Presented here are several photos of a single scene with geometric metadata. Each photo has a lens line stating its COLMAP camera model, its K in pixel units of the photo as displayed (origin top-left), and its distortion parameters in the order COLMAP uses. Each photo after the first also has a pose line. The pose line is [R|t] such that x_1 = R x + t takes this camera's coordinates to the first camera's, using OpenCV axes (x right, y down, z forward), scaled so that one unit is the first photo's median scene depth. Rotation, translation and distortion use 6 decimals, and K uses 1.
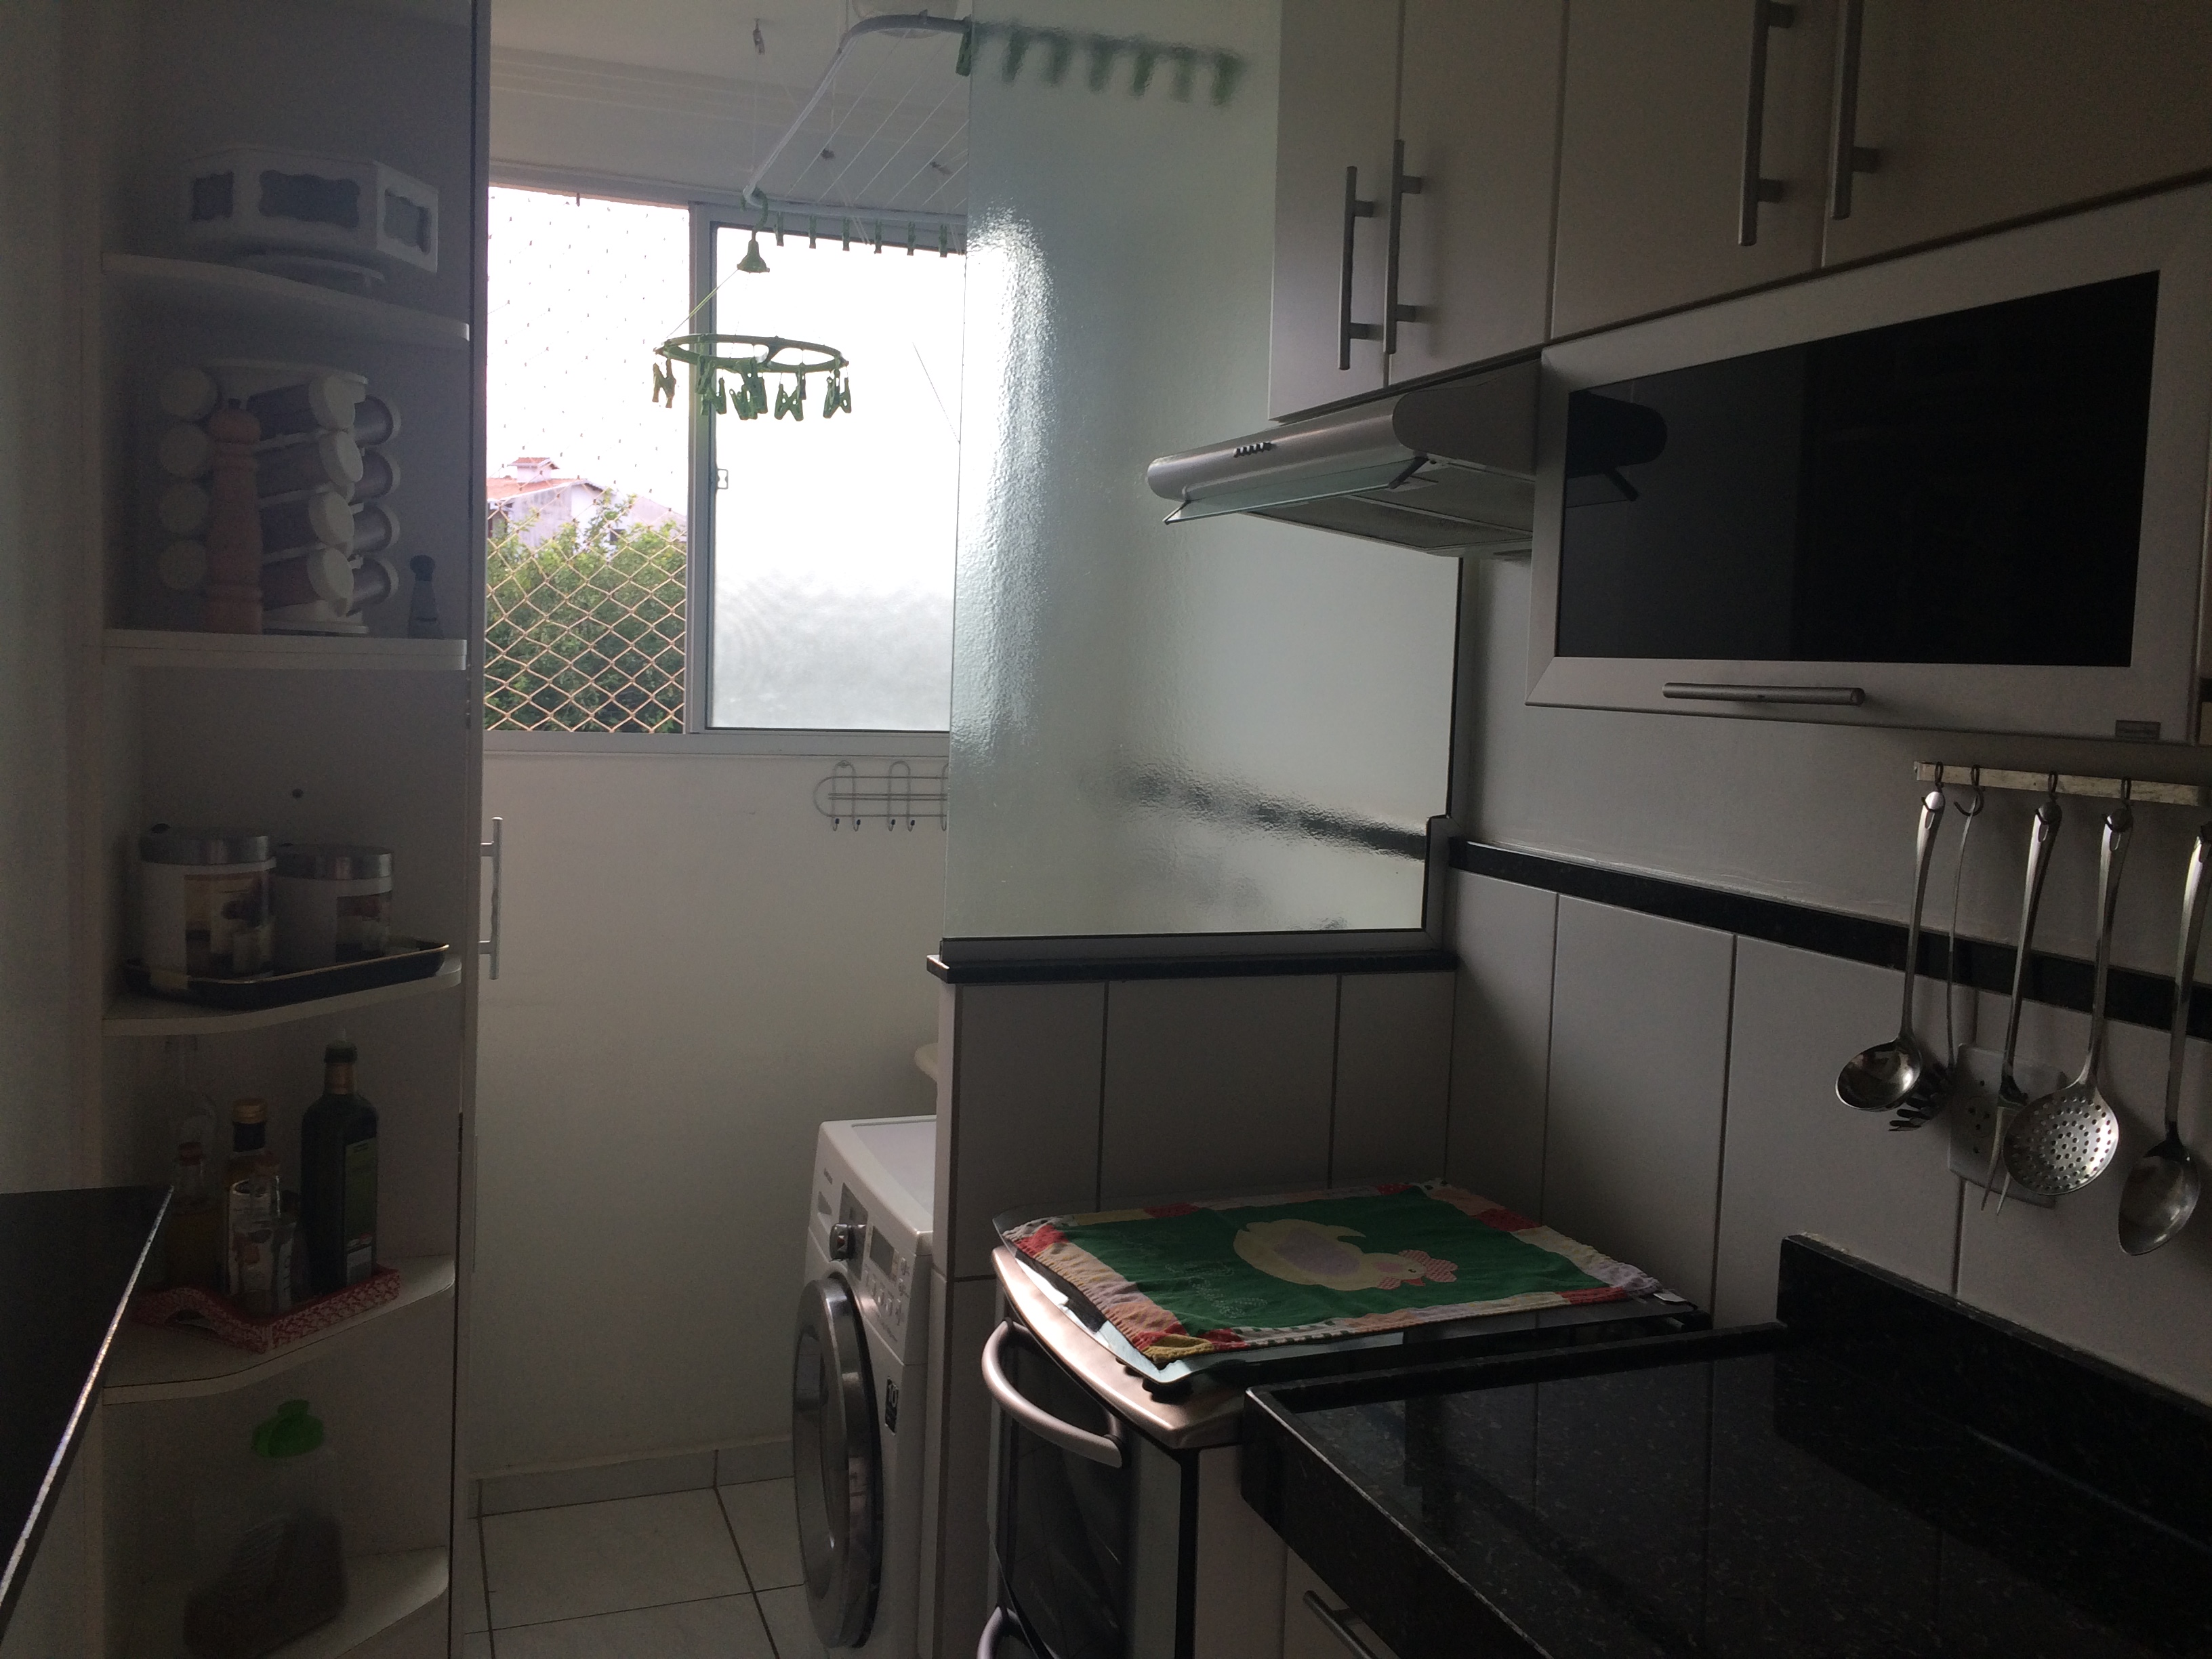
lens RADIAL K [[1893.5, 0, 1080.3], [0, 1893.5, 832.5], [0, 0, 1]] dist [0.068861, -0.103775]
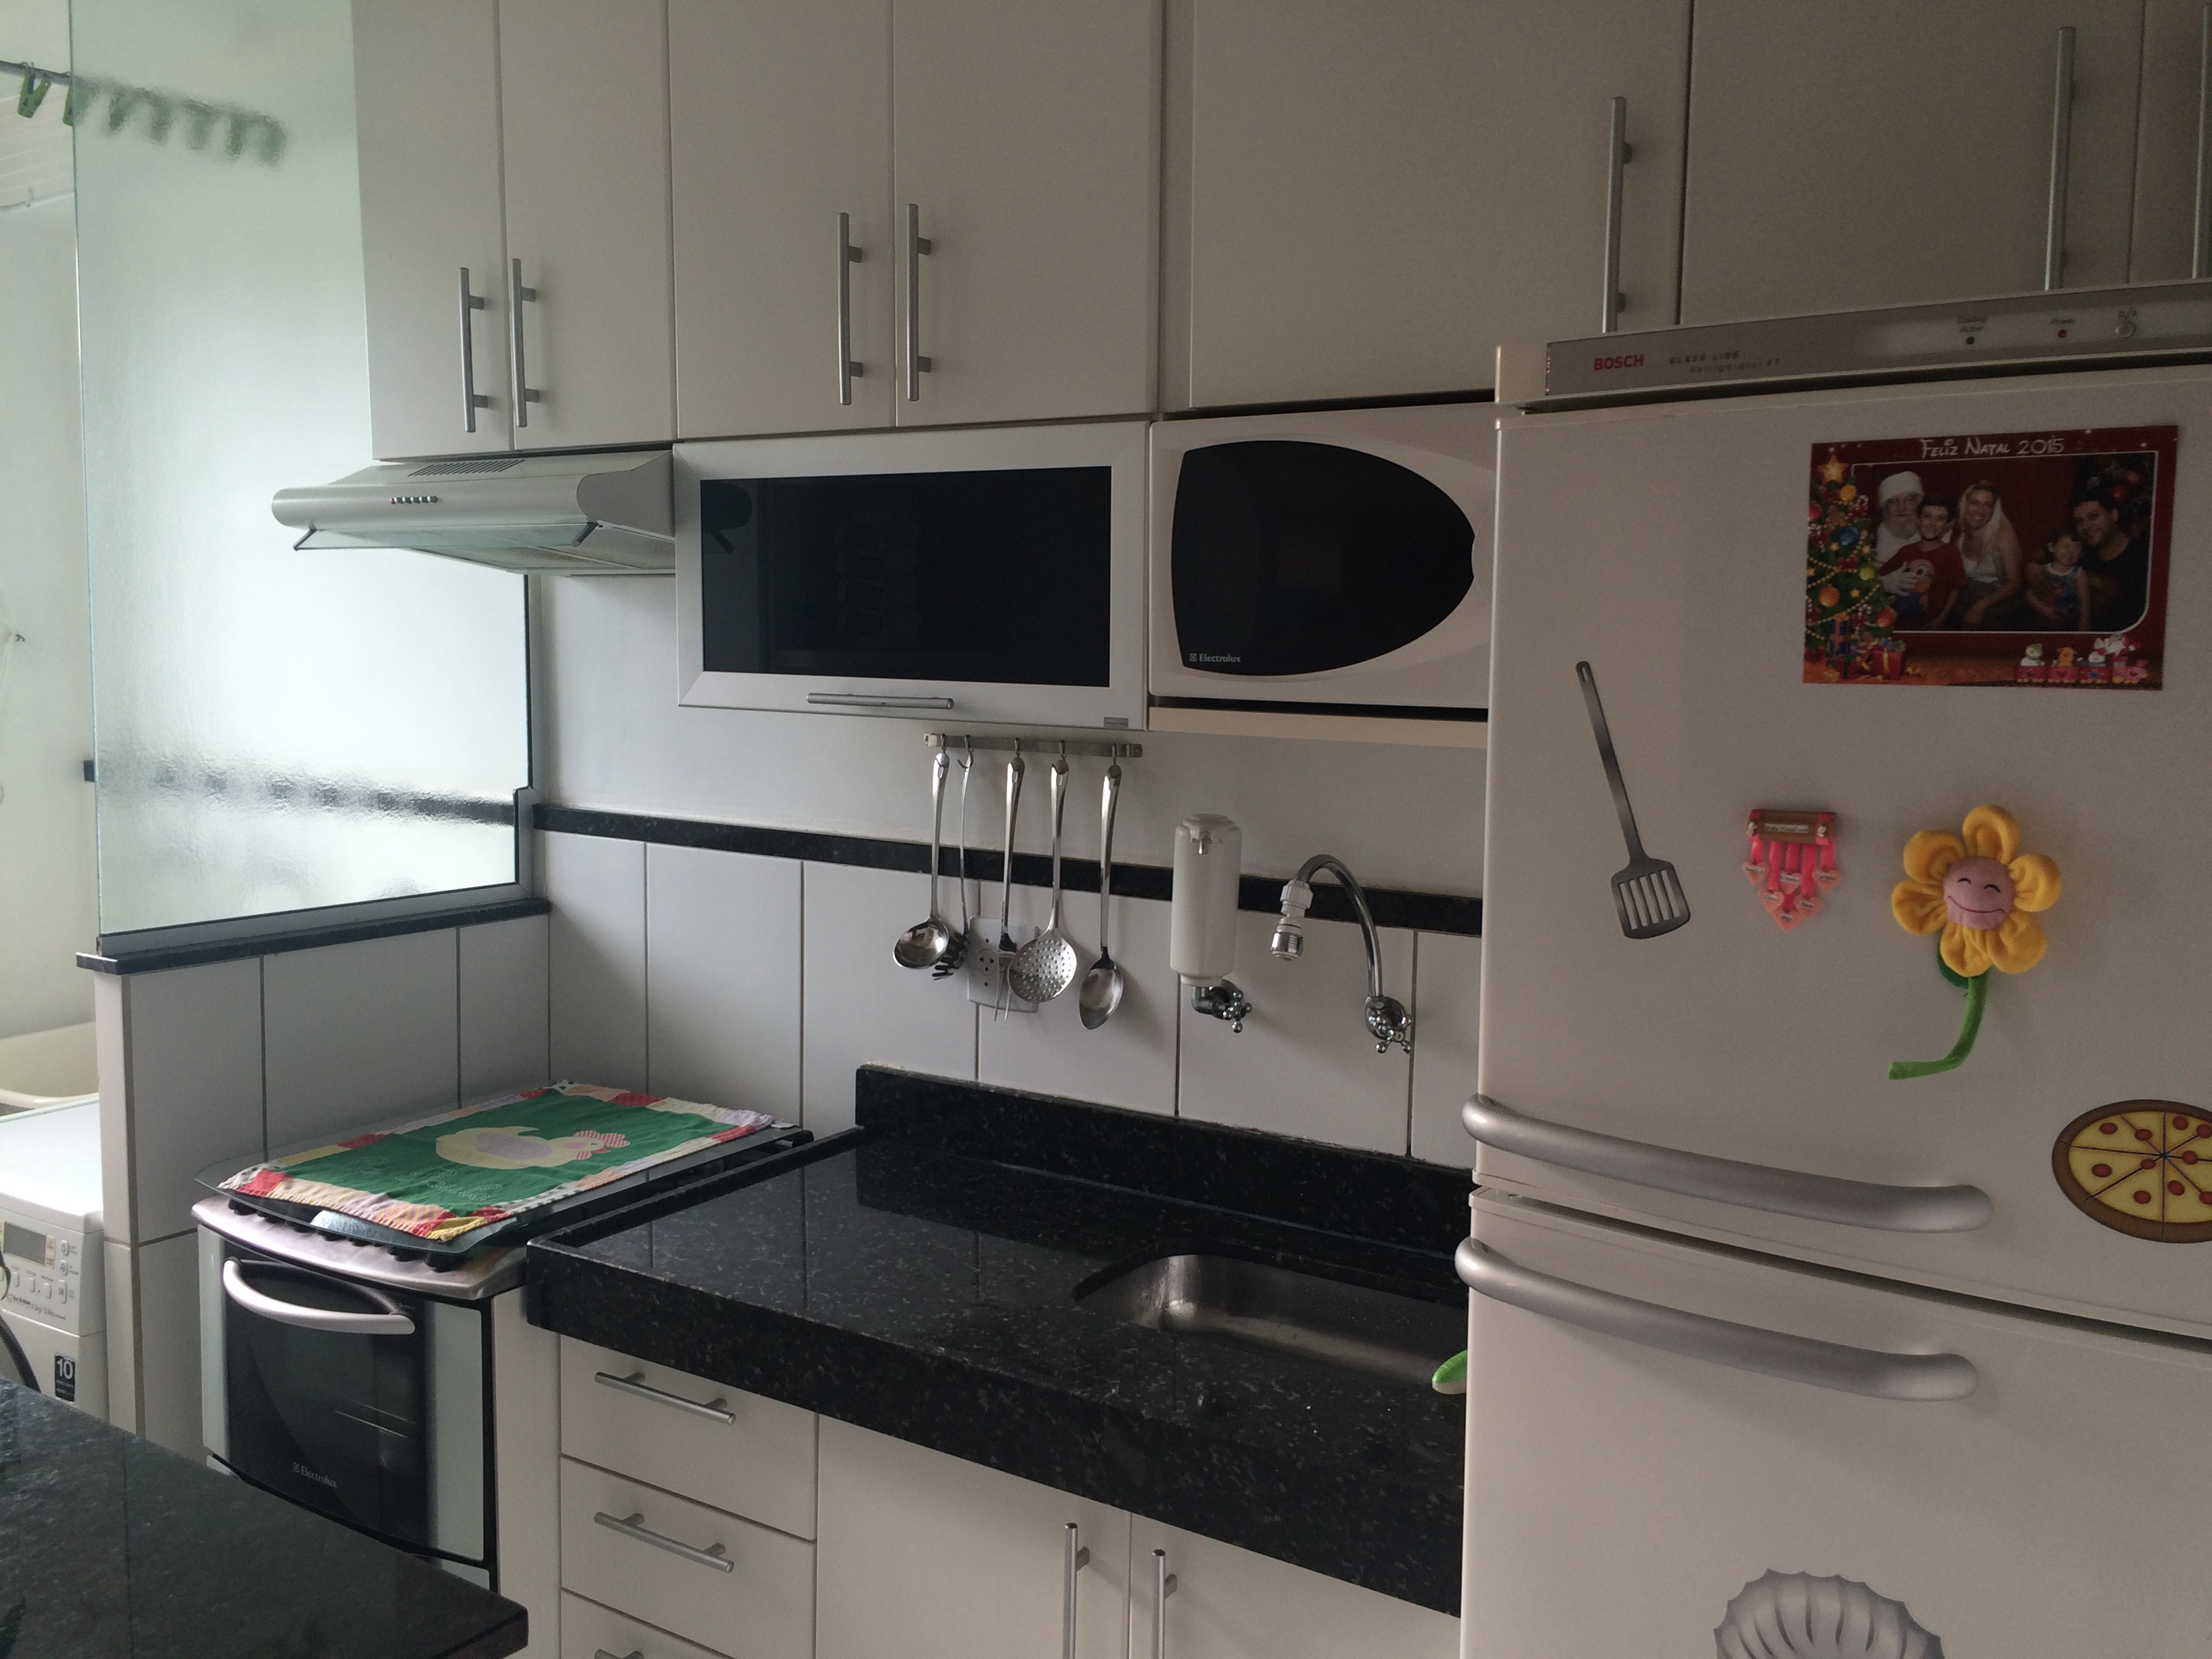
lens RADIAL K [[1893.5, 0, 1080.3], [0, 1893.5, 832.5], [0, 0, 1]] dist [0.068861, -0.103775]
pose [[0.805921, -0.082824, 0.586202, -0.320866], [0.064404, 0.996555, 0.052258, -0.028267], [-0.588510, -0.004362, 0.808478, -0.253759]]
